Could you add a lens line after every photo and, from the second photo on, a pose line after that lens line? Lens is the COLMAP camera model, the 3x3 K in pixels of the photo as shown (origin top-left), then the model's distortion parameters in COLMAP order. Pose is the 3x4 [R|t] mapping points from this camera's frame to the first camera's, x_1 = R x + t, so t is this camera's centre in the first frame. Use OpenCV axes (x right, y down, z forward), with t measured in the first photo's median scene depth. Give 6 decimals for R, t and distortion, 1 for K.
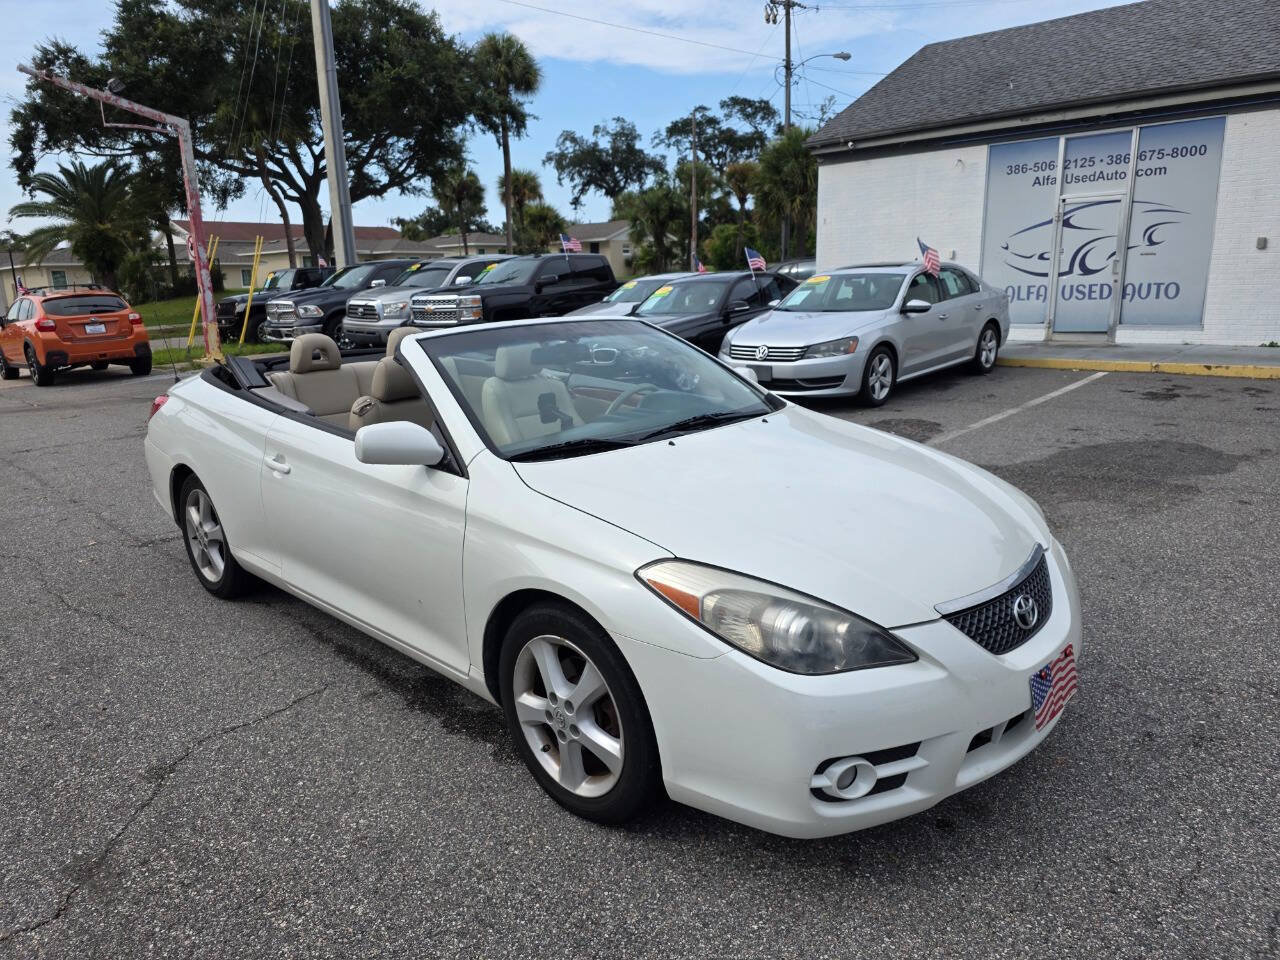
lens RADIAL K [[856.5, 0, 632.1], [0, 856.5, 490.7], [0, 0, 1]] dist [0.061414, -0.057742]
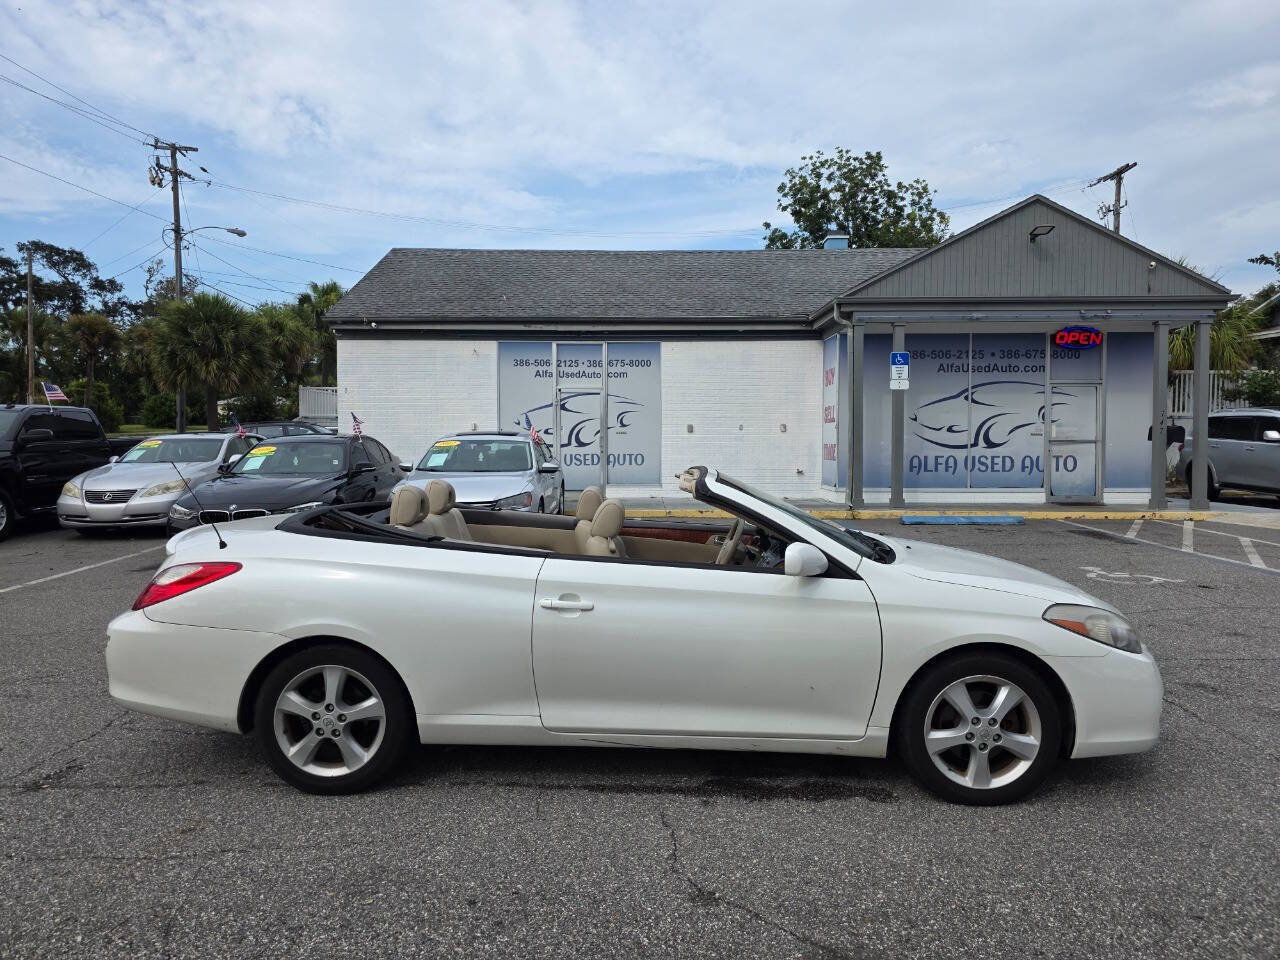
lens RADIAL K [[856.5, 0, 634.8], [0, 856.5, 481.6], [0, 0, 1]] dist [0.061414, -0.057742]
pose [[0.734108, -0.005216, 0.679013, -0.285983], [0.141246, 0.979271, -0.145184, -0.004051], [-0.664180, 0.202488, 0.719627, 0.049720]]
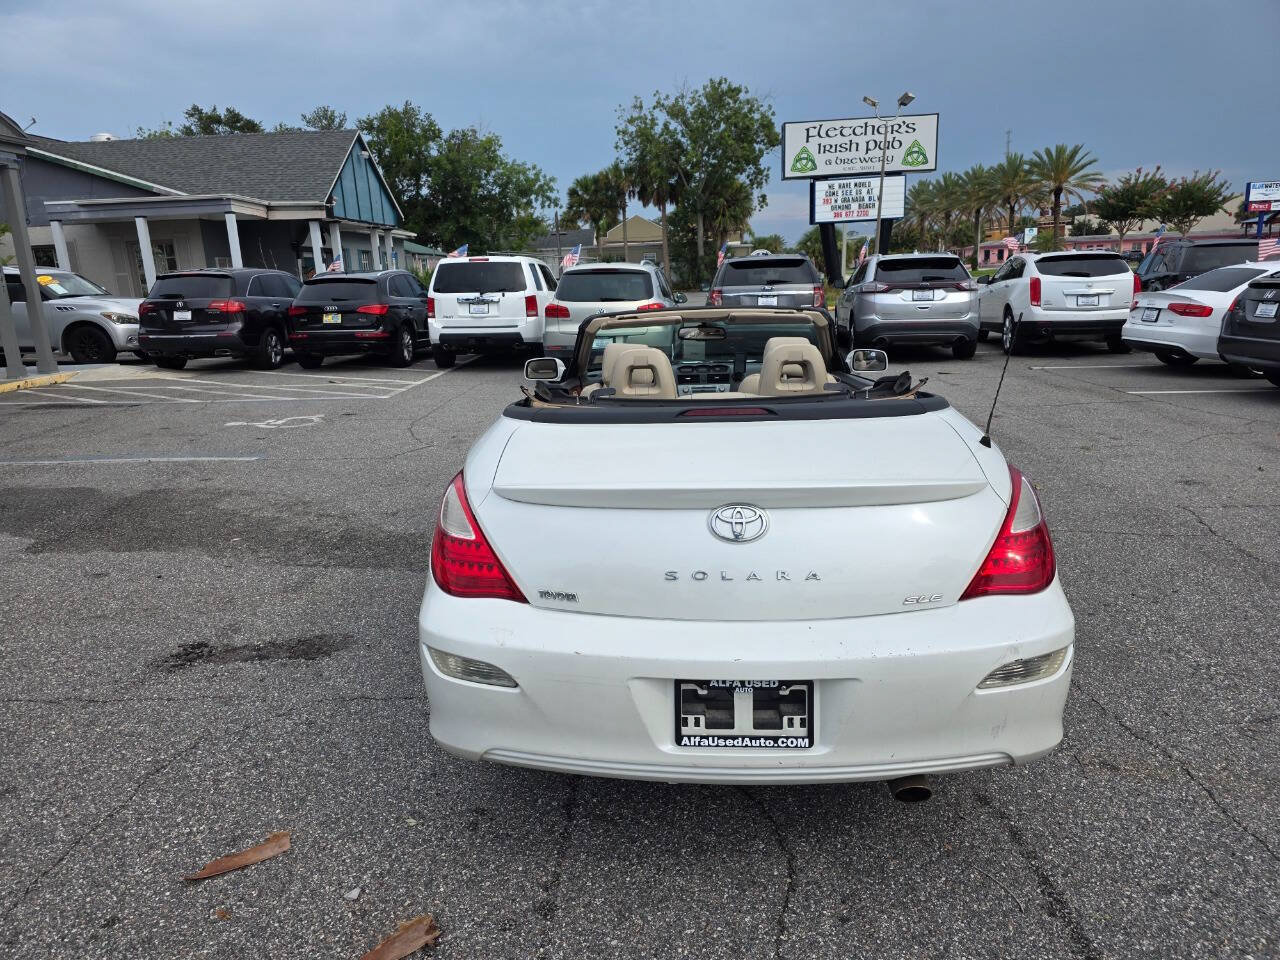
lens RADIAL K [[856.5, 0, 631.4], [0, 856.5, 488.4], [0, 0, 1]] dist [0.061414, -0.057742]
pose [[-0.658455, -0.129514, 0.741393, -0.278447], [0.233969, 0.901048, 0.365199, -0.123110], [-0.715329, 0.413930, -0.562997, 0.525703]]
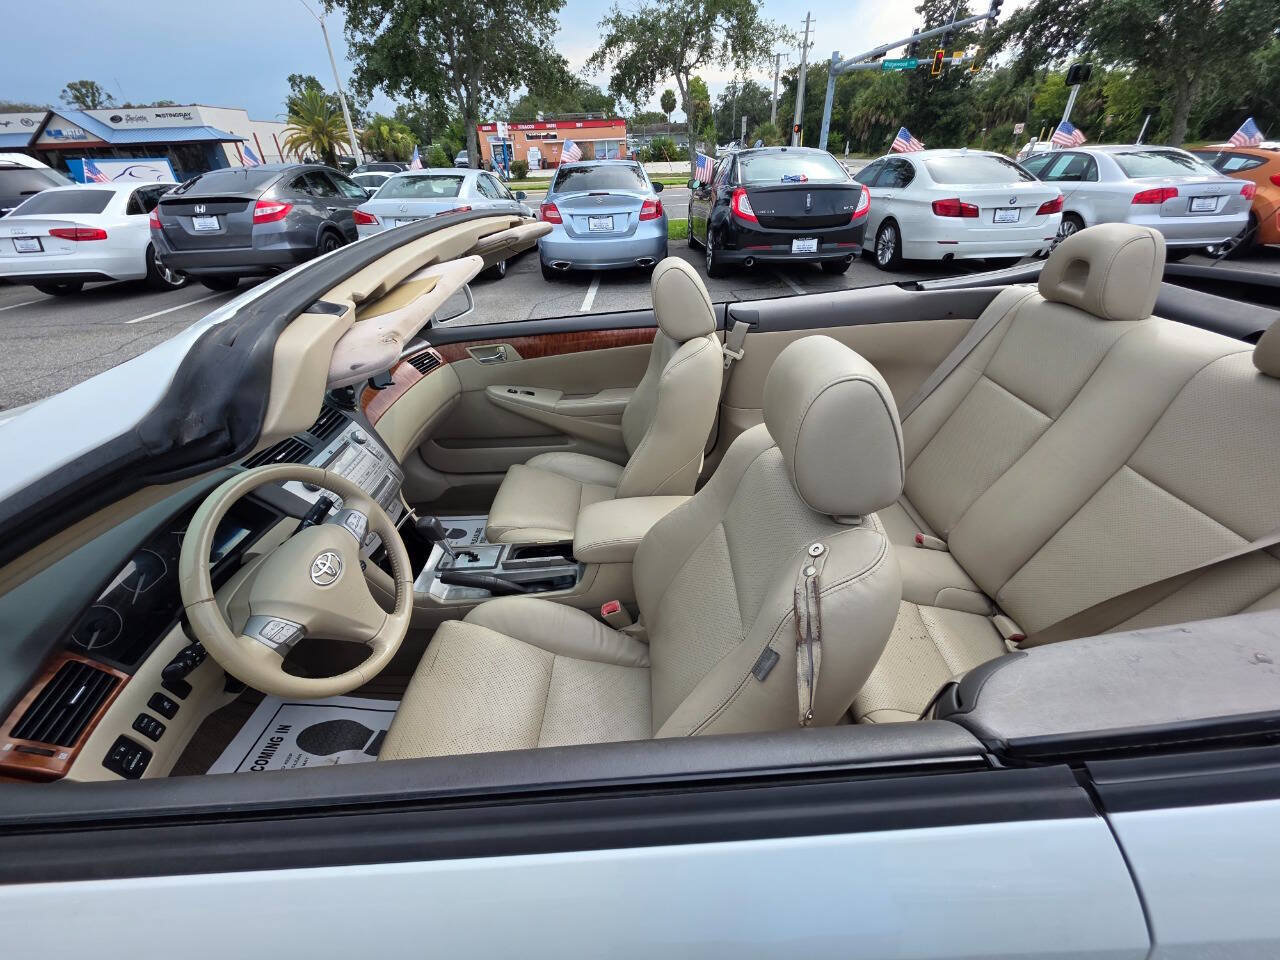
lens RADIAL K [[509.3, 0, 638.7], [0, 509.3, 474.6], [0, 0, 1]] dist [0.000392, 0.000252]
pose [[-0.713841, 0.417518, -0.562237, 0.001950], [-0.113584, 0.723186, 0.681250, -0.081536], [0.691036, 0.550165, -0.468816, 0.350311]]
